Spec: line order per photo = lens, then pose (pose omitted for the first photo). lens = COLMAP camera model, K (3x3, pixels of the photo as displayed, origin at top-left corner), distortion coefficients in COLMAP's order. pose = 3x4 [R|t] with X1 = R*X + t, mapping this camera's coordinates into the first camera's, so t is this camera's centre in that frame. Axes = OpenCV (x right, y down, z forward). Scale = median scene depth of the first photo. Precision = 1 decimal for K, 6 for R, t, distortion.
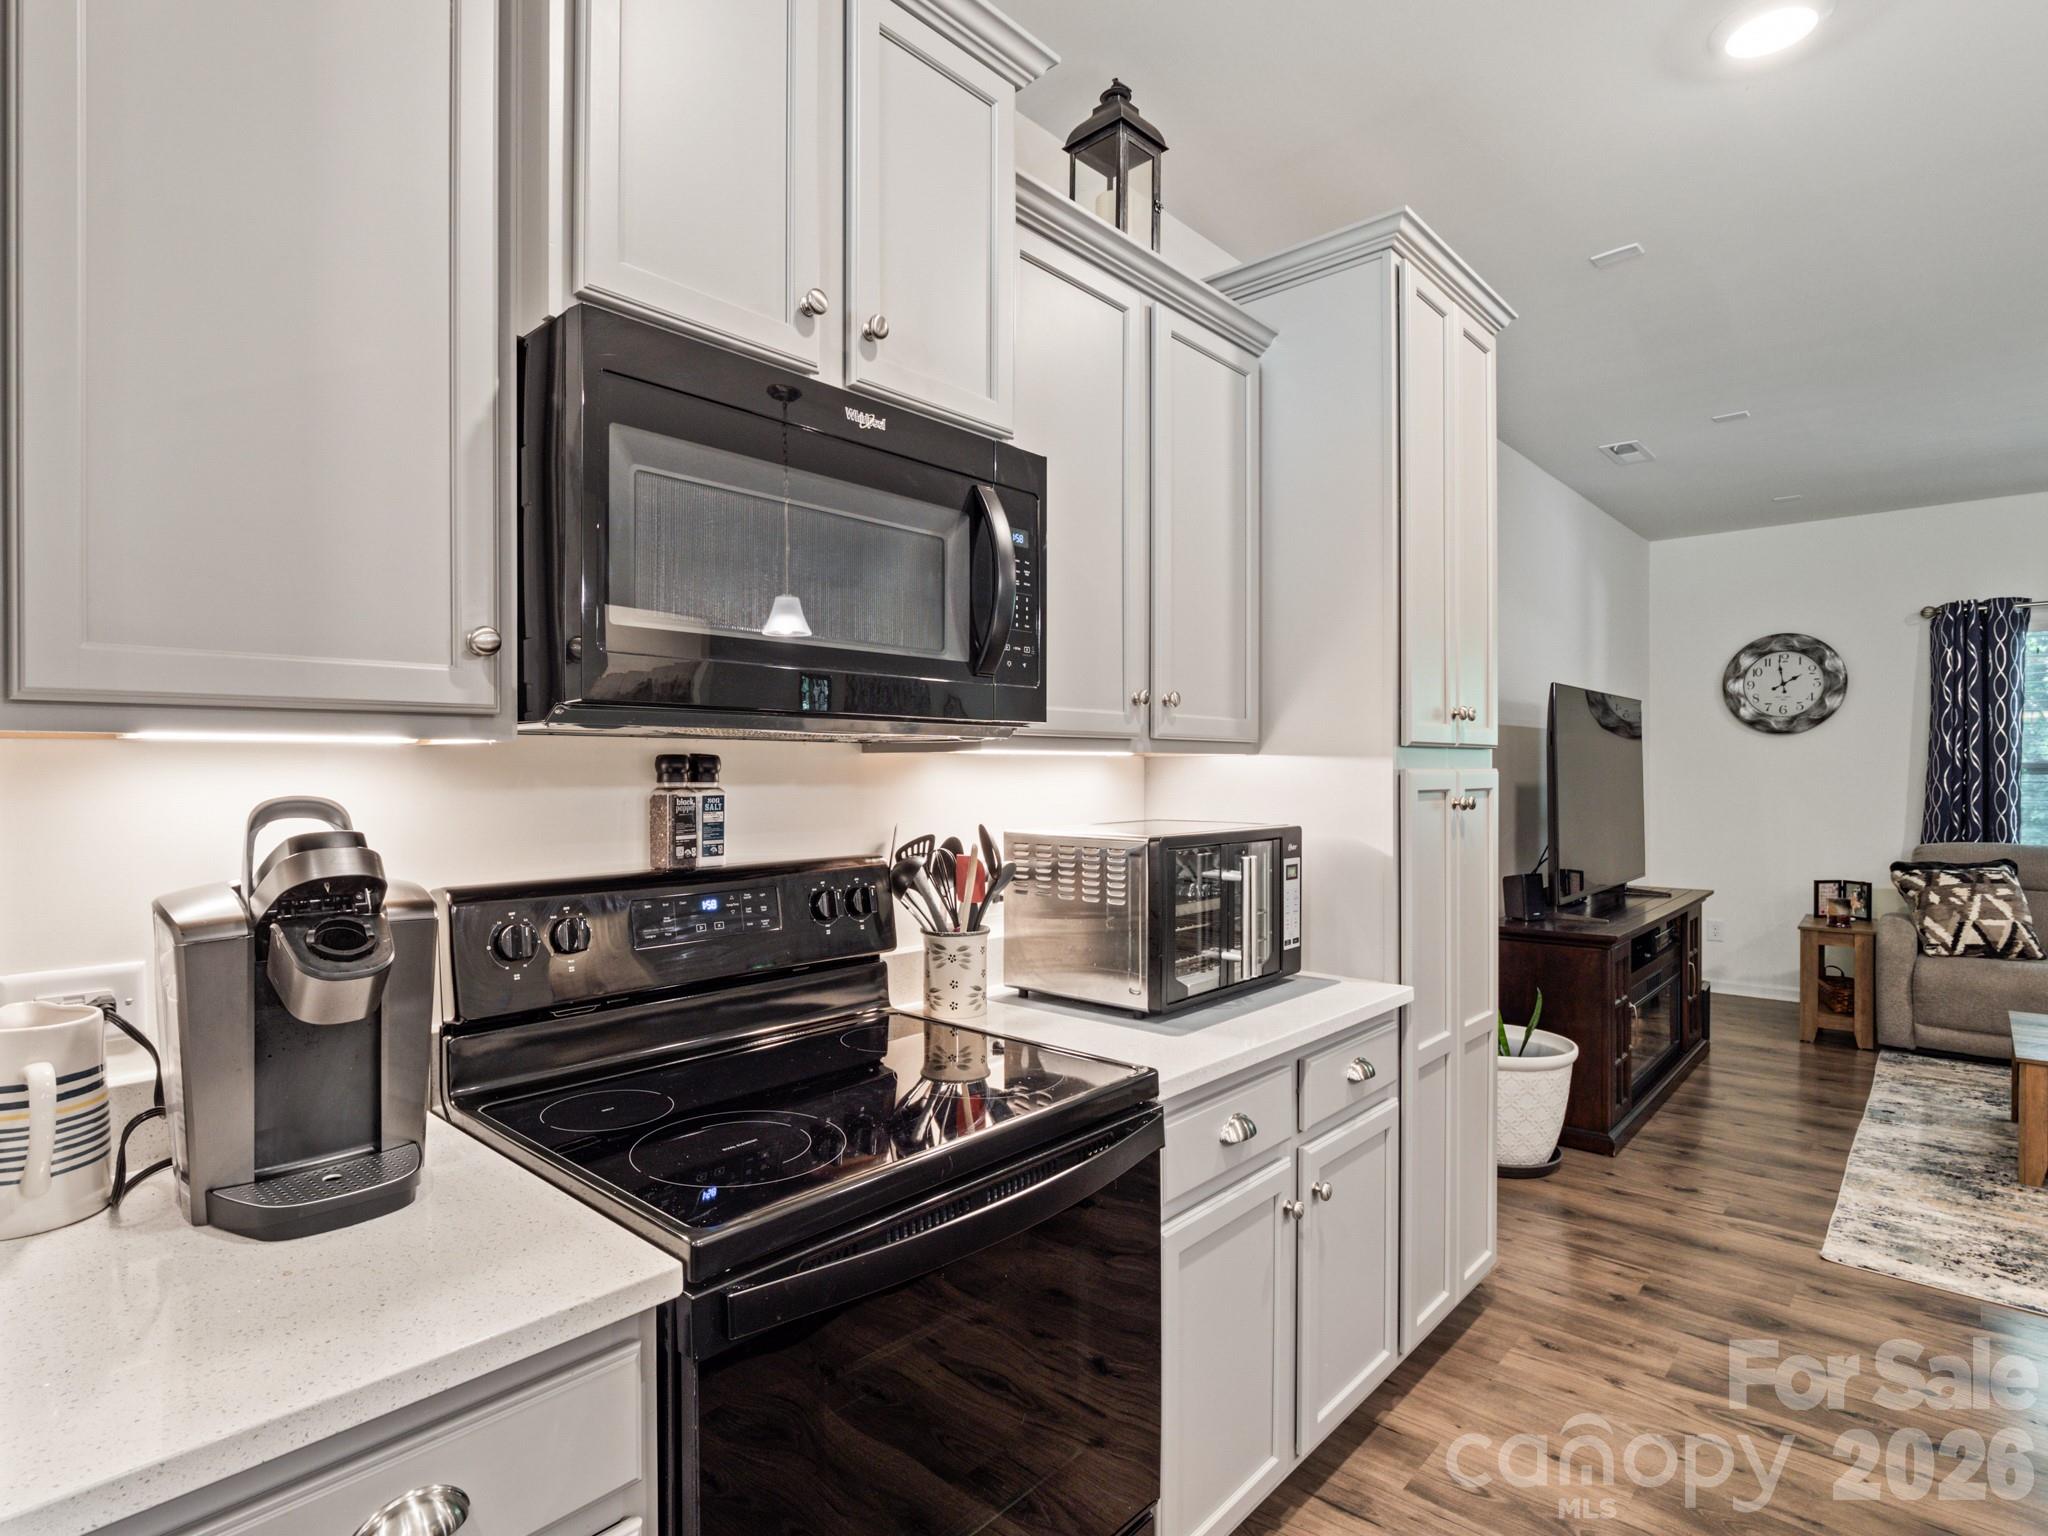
lens RADIAL K [[1056.1, 0, 958.8], [0, 1056.1, 766.5], [0, 0, 1]] dist [-0.020816, 0.001438]
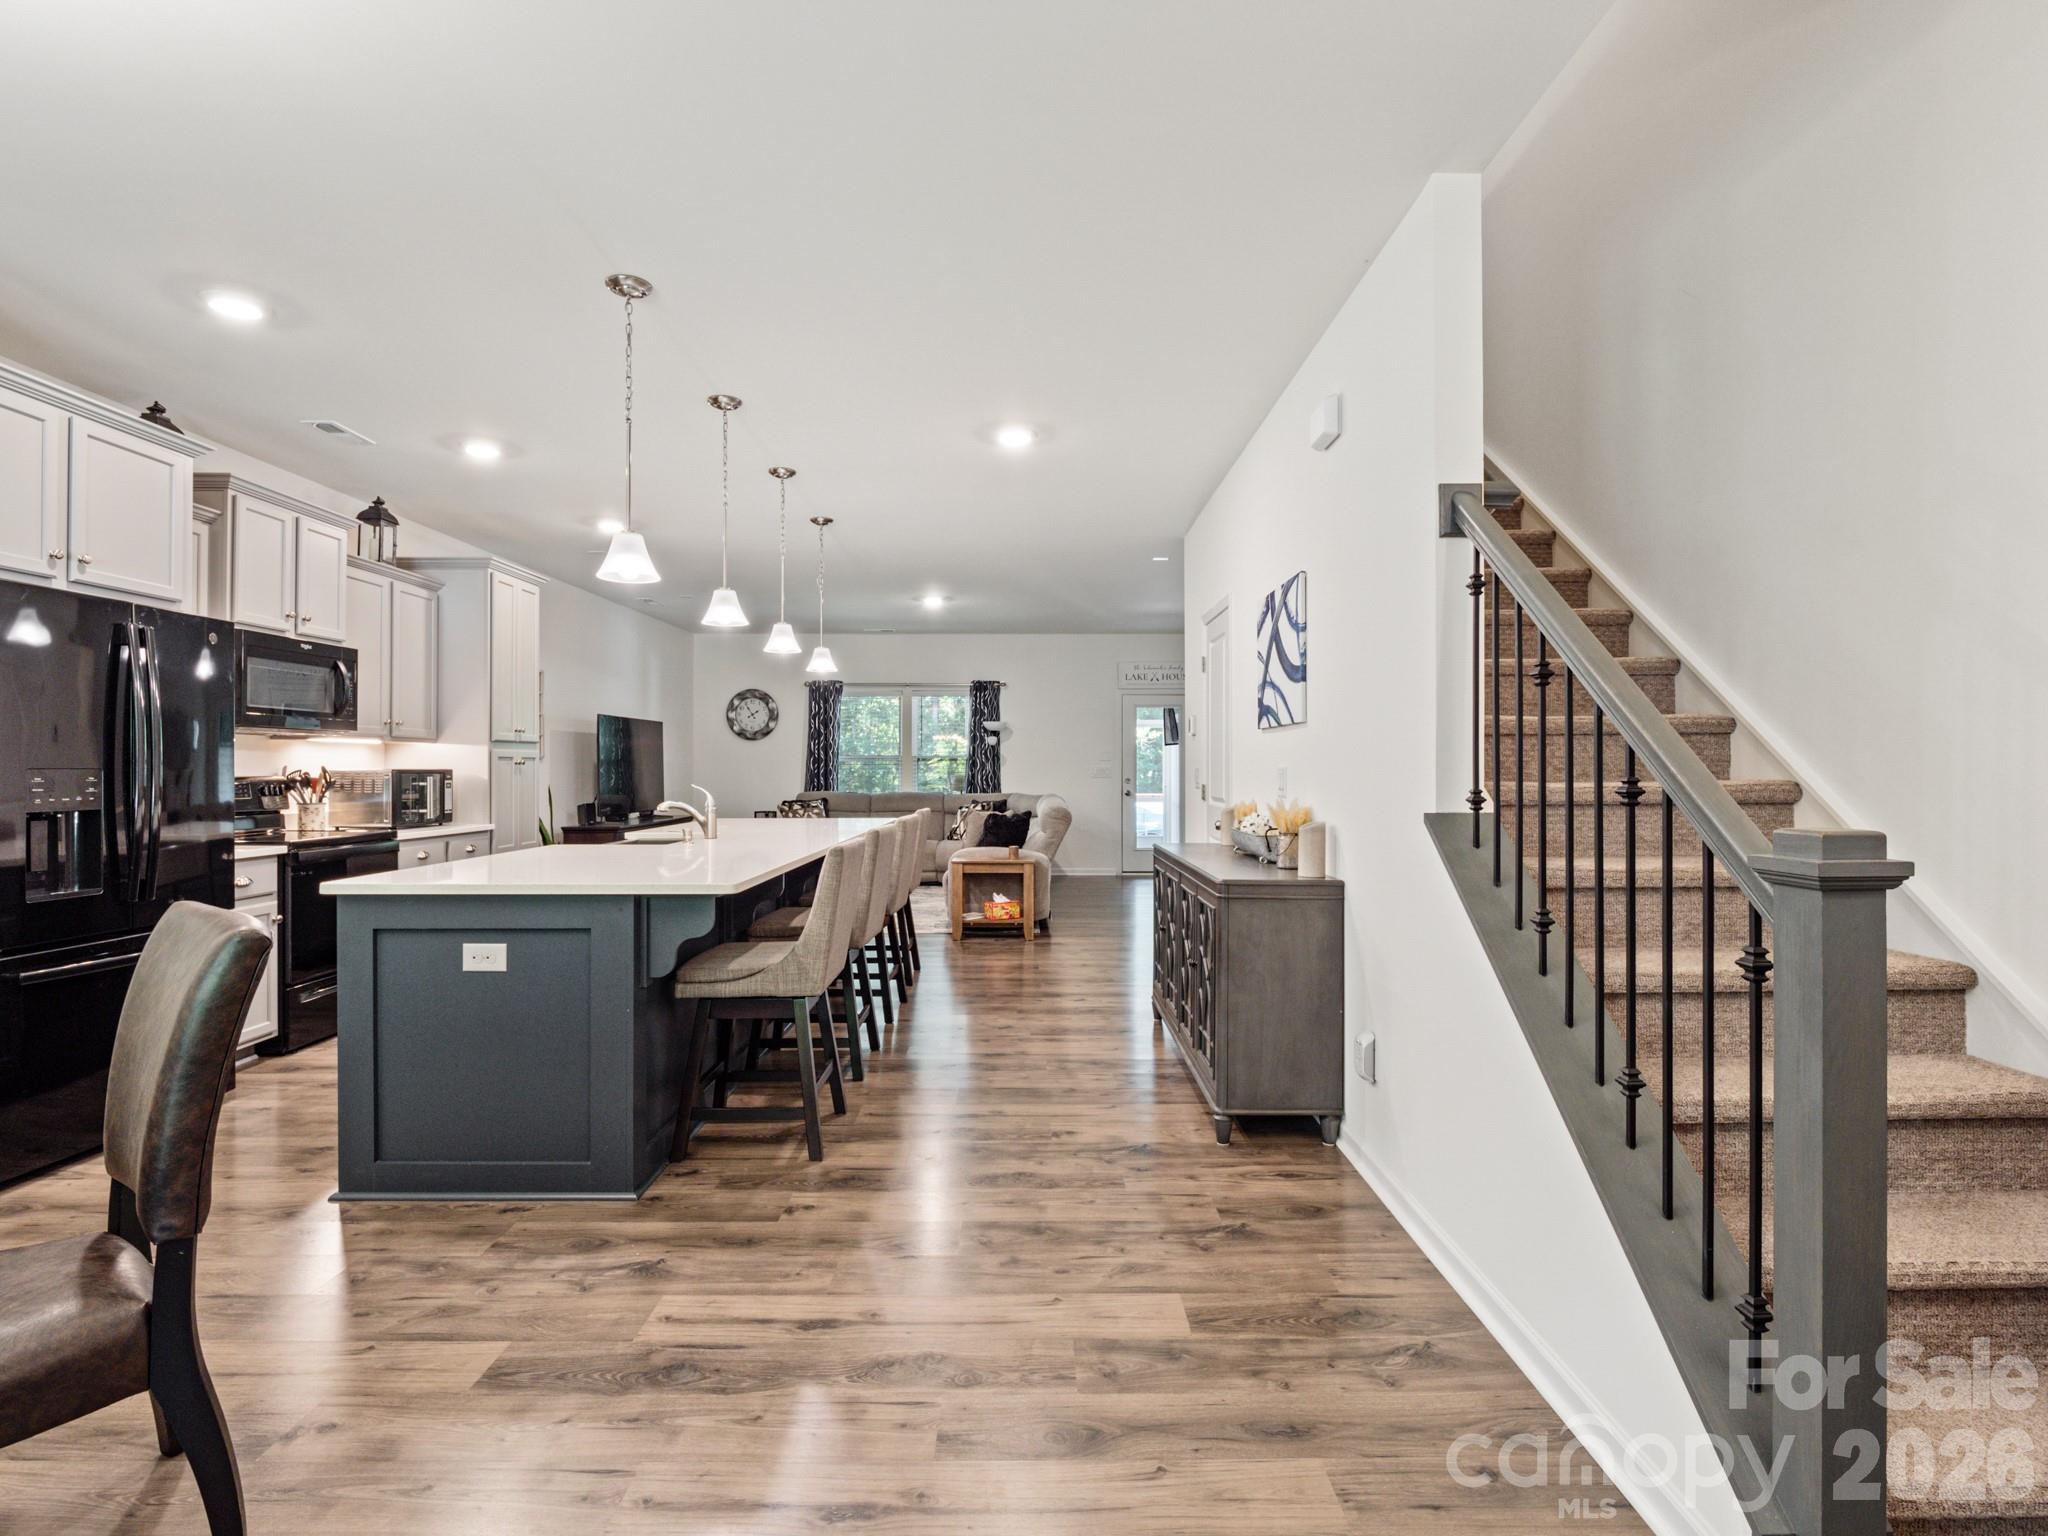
lens RADIAL K [[996.9, 0, 1024.0], [0, 996.9, 768.0], [0, 0, 1]] dist [-0.001313, -0.009881]
pose [[0.715300, 0.001148, 0.698816, -0.204298], [-0.003739, 0.999991, 0.002184, 0.020026], [-0.698807, -0.004175, 0.715298, -0.912908]]
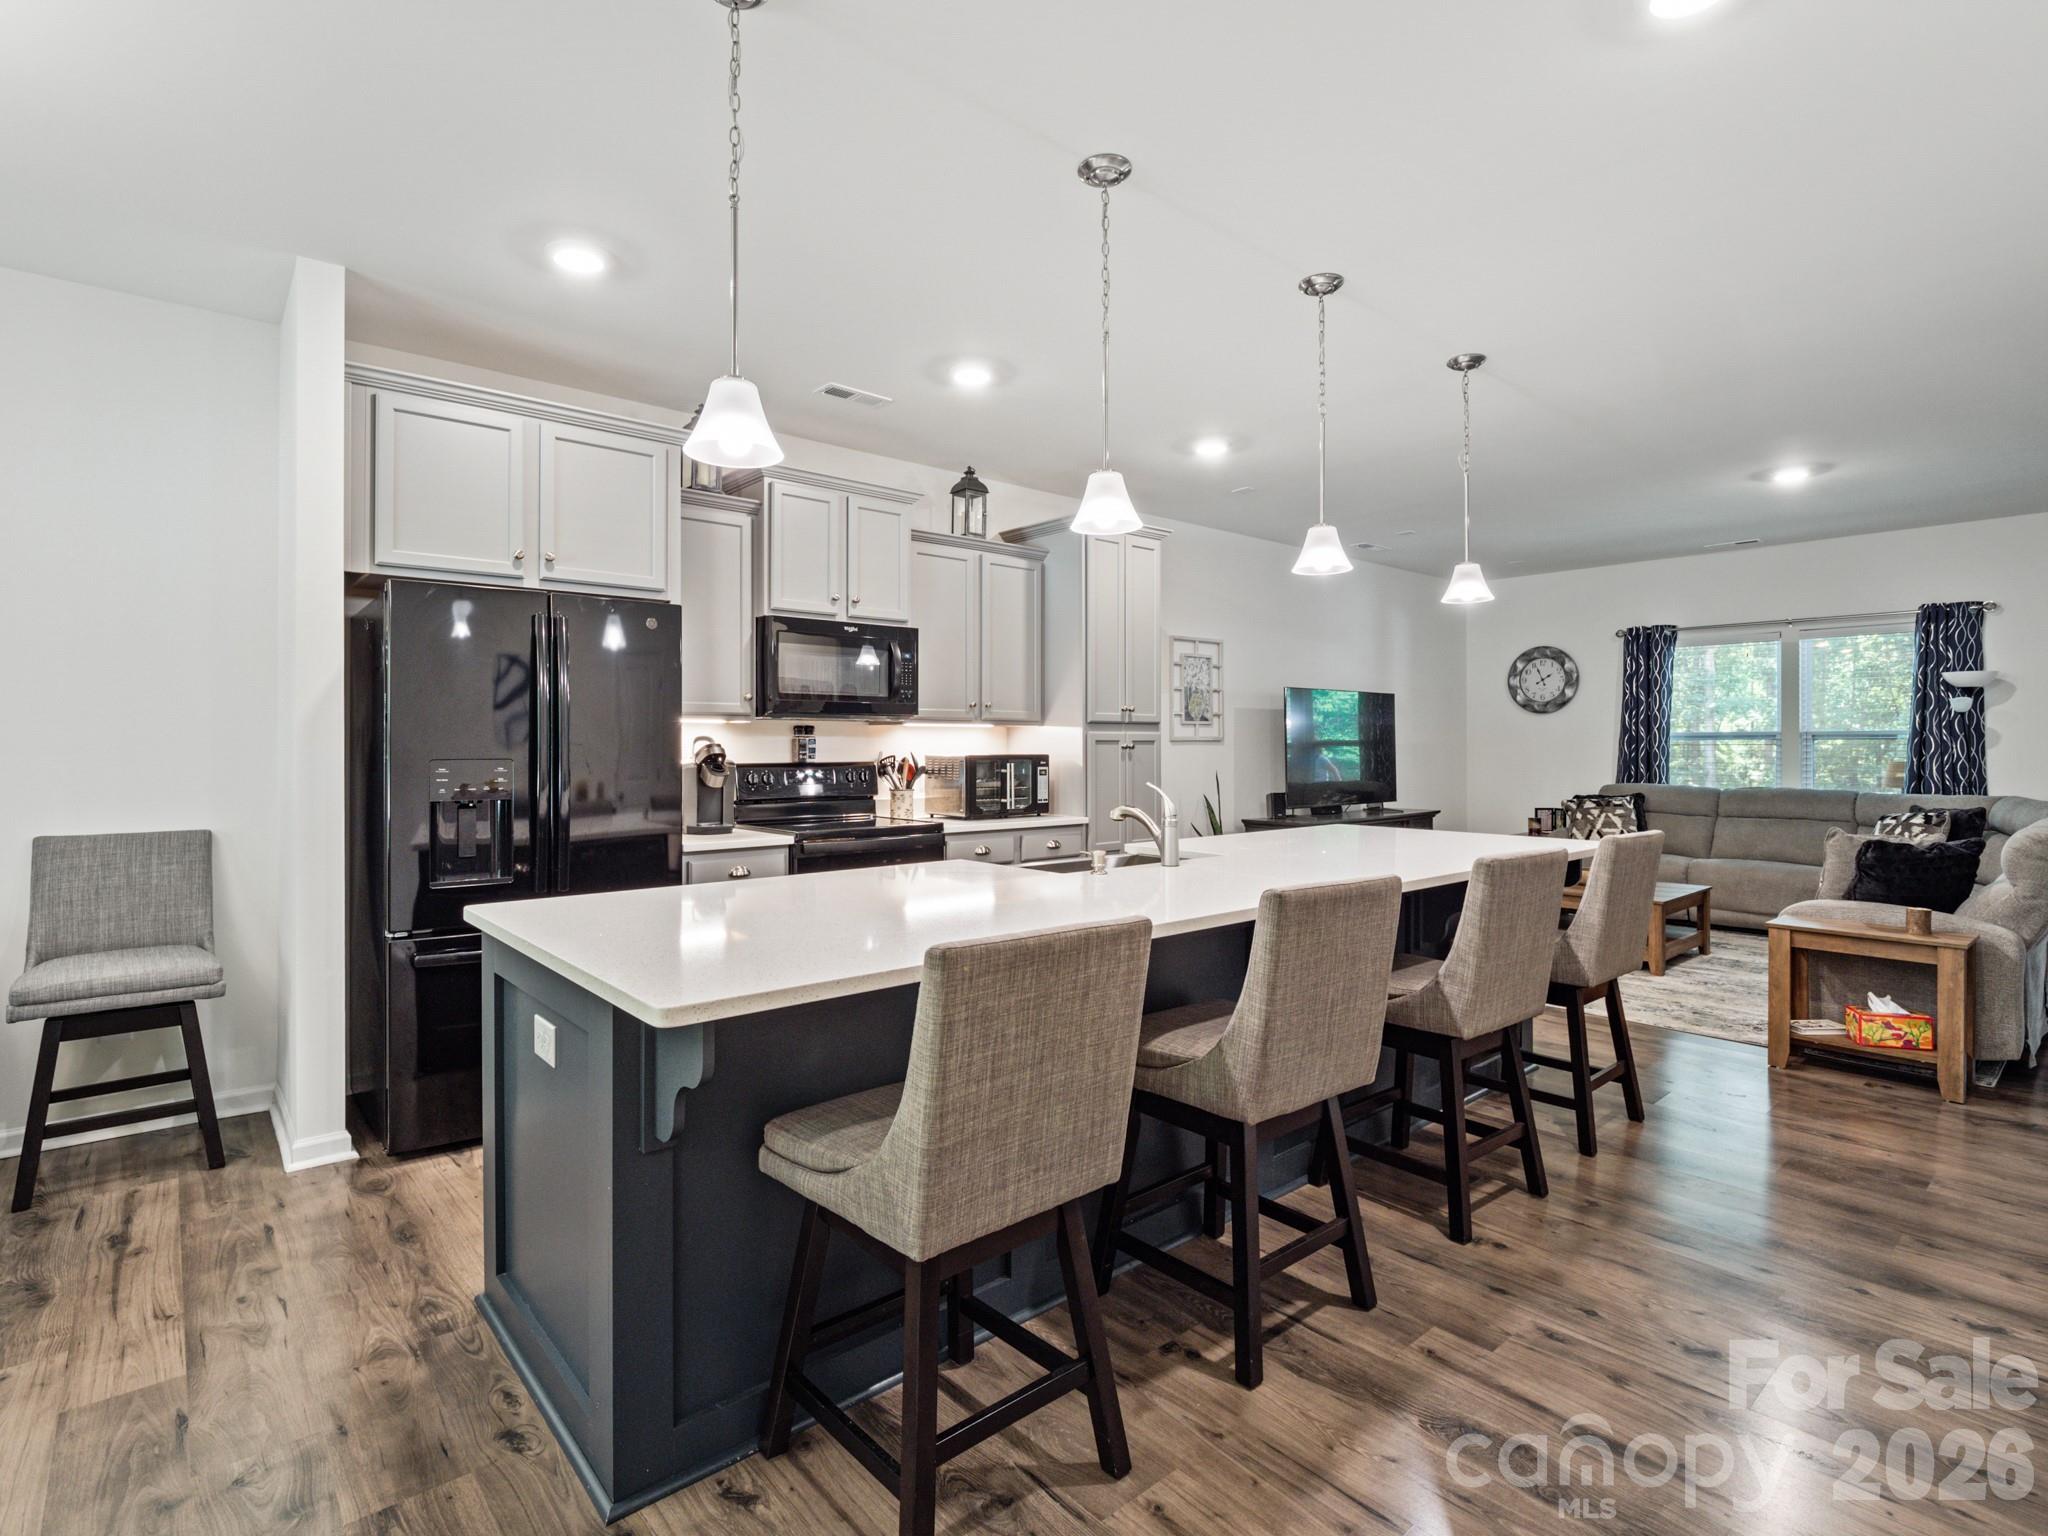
lens RADIAL K [[998.7, 0, 1016.5], [0, 998.7, 740.0], [0, 0, 1]] dist [-0.003385, -0.011043]
pose [[0.995521, -0.000236, -0.094539, 0.223422], [0.000034, 0.999998, -0.002136, 0.012873], [0.094539, 0.002124, 0.995519, -0.647248]]
